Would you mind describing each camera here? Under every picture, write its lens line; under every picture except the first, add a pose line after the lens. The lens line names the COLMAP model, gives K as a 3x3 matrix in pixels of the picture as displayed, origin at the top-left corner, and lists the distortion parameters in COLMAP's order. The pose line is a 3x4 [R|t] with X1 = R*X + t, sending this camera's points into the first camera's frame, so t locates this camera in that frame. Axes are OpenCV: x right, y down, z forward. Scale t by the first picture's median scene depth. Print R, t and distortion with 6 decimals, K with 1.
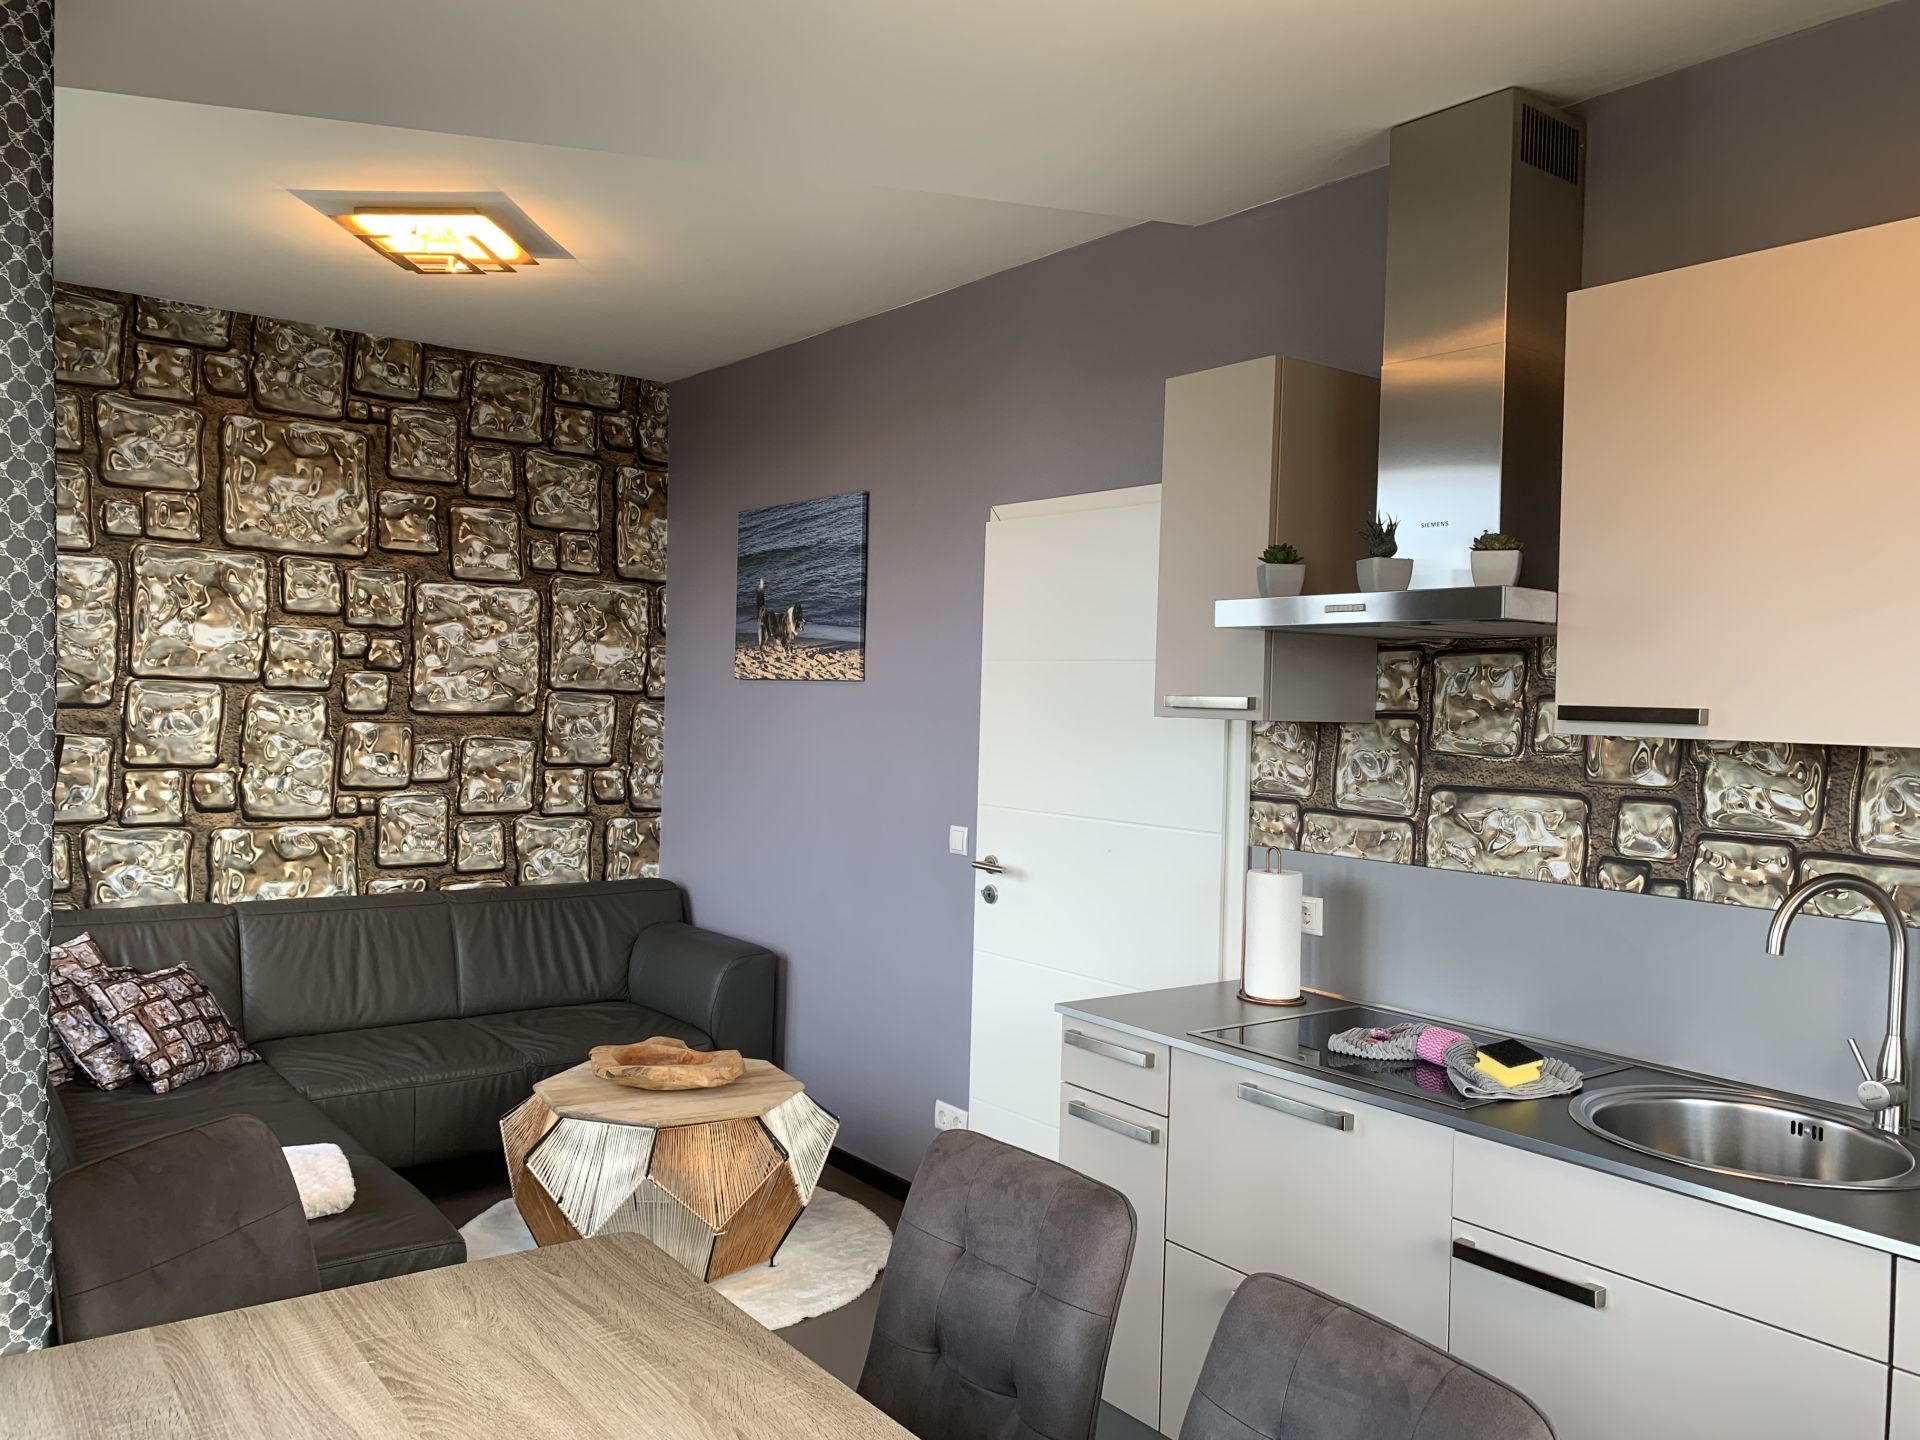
lens RADIAL K [[1462.4, 0, 958.4], [0, 1462.4, 720.4], [0, 0, 1]] dist [0.004863, -0.001057]
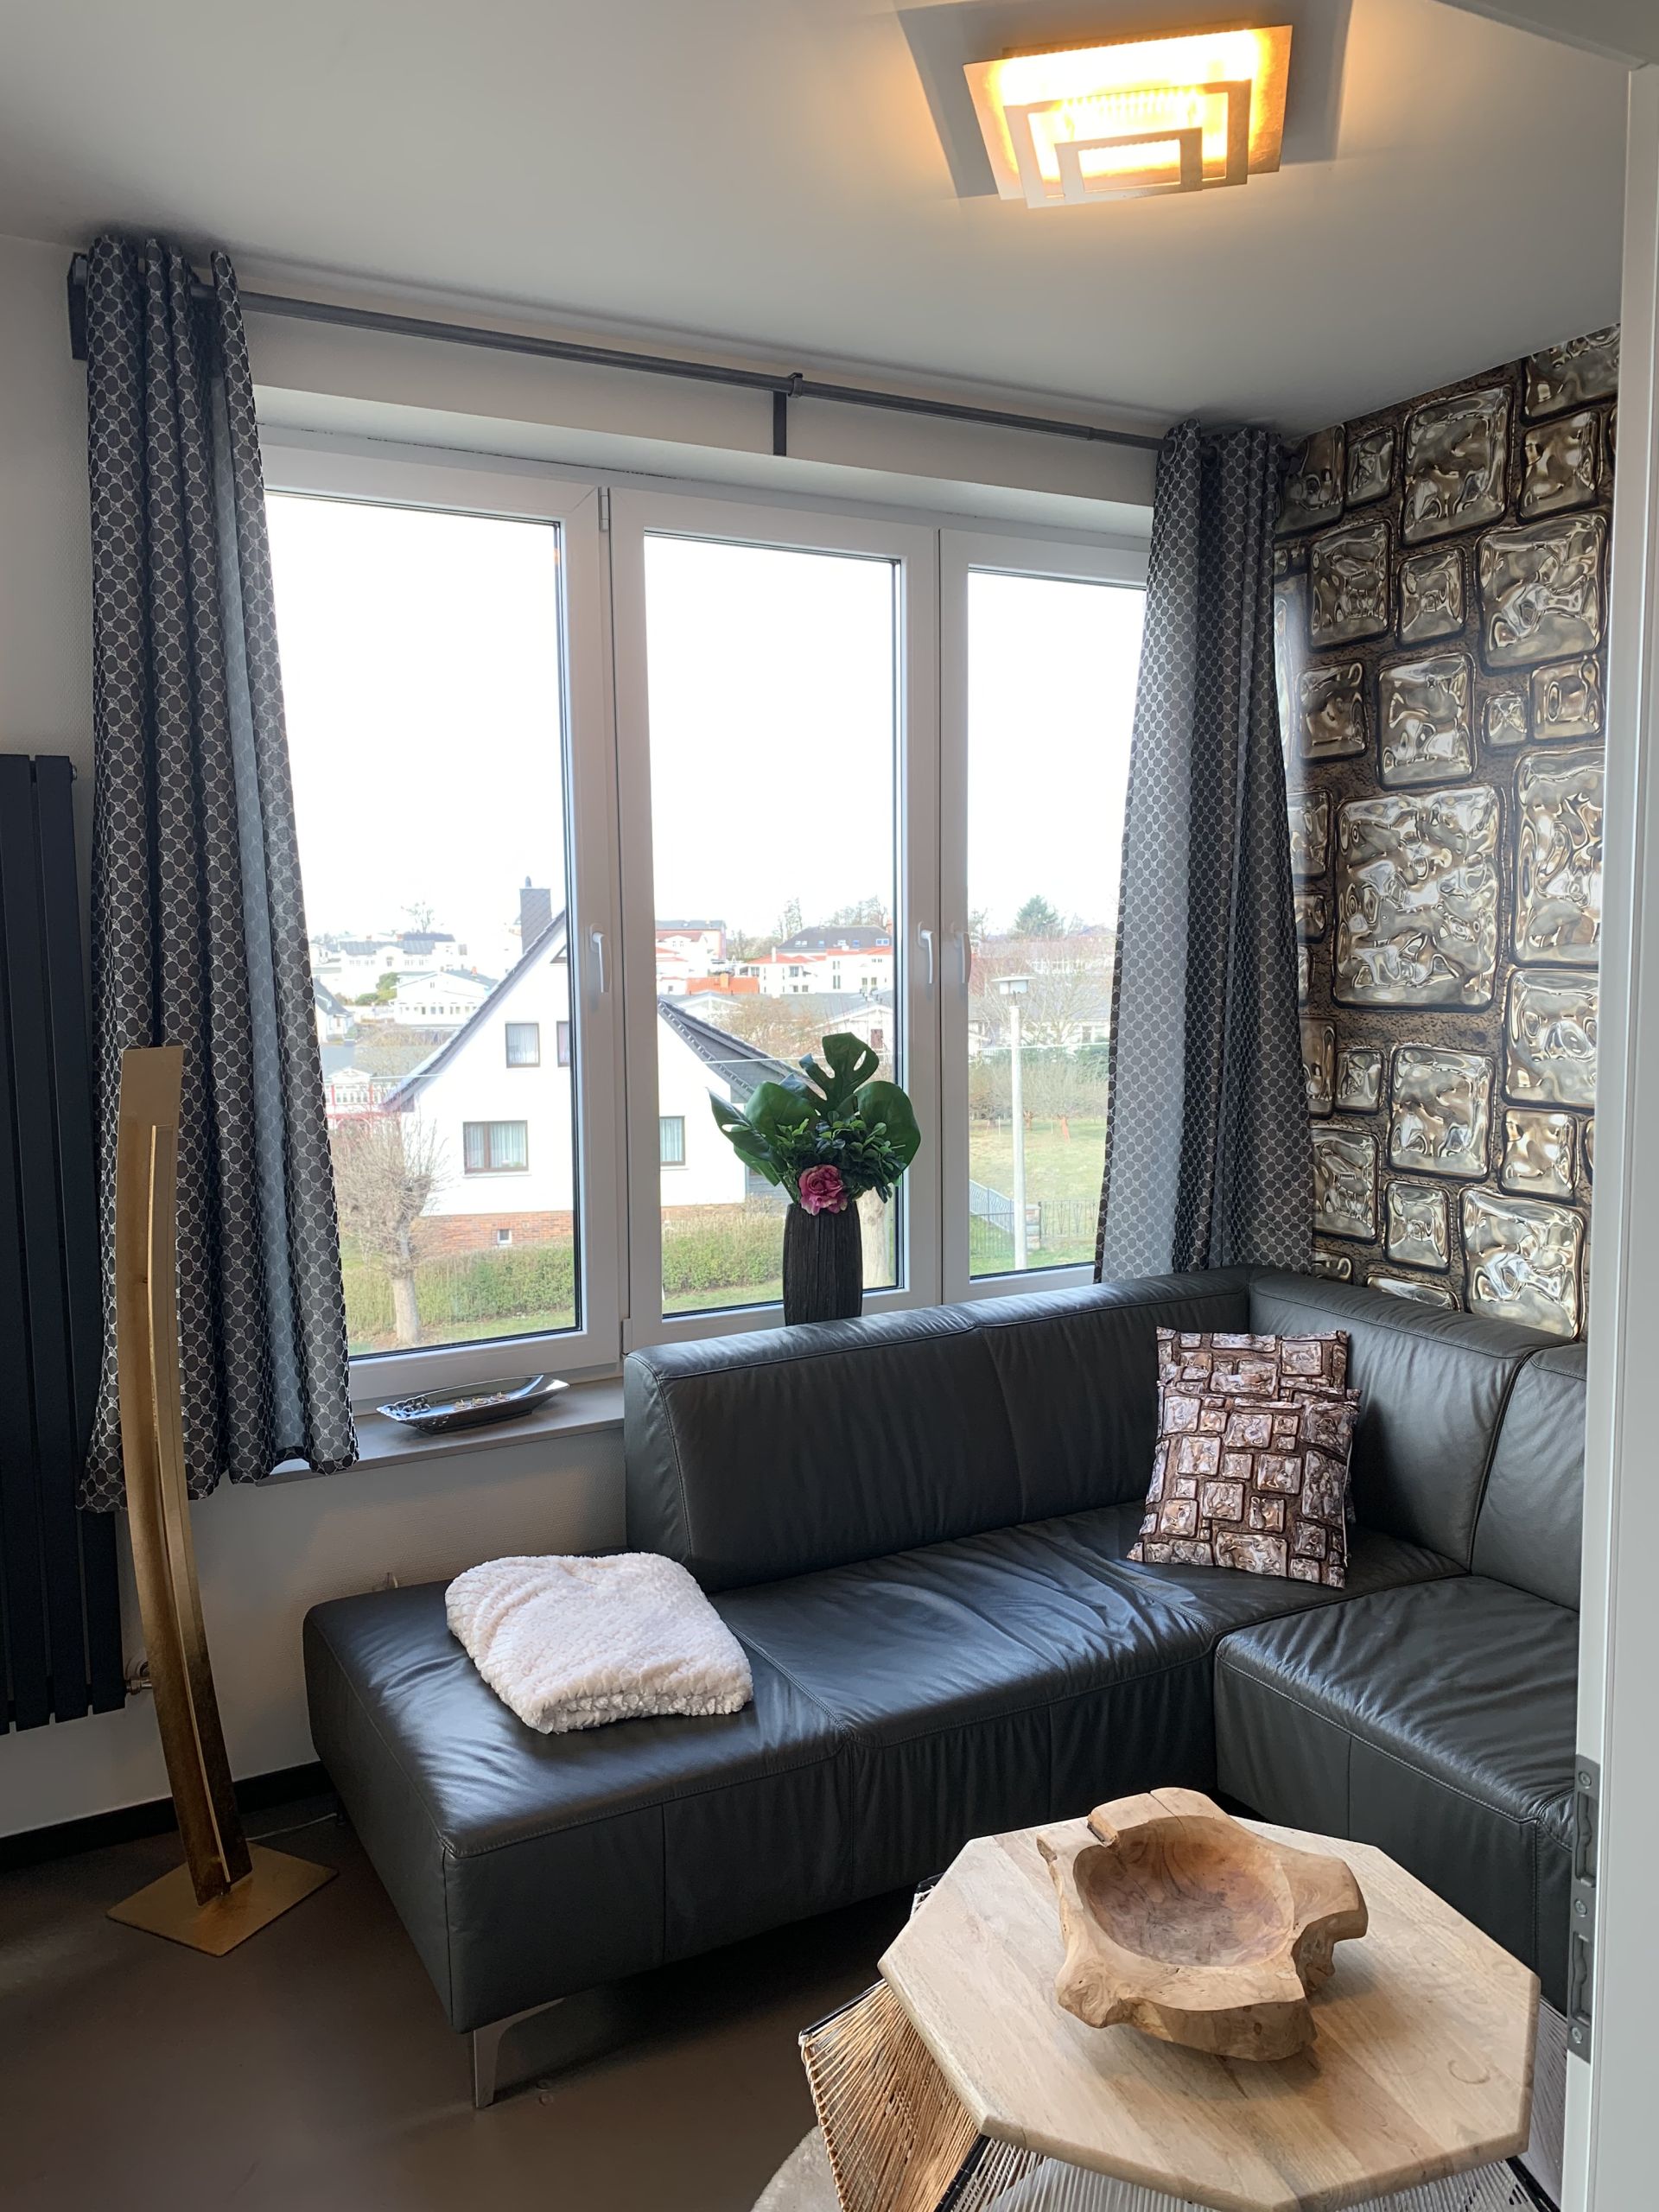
lens RADIAL K [[1684.8, 0, 827.6], [0, 1684.8, 1112.8], [0, 0, 1]] dist [0.004863, -0.001057]
pose [[-0.169471, 0.073718, -0.982774, 0.401339], [-0.007794, 0.997067, 0.076134, -0.012255], [0.985504, 0.020562, -0.168399, 0.876703]]
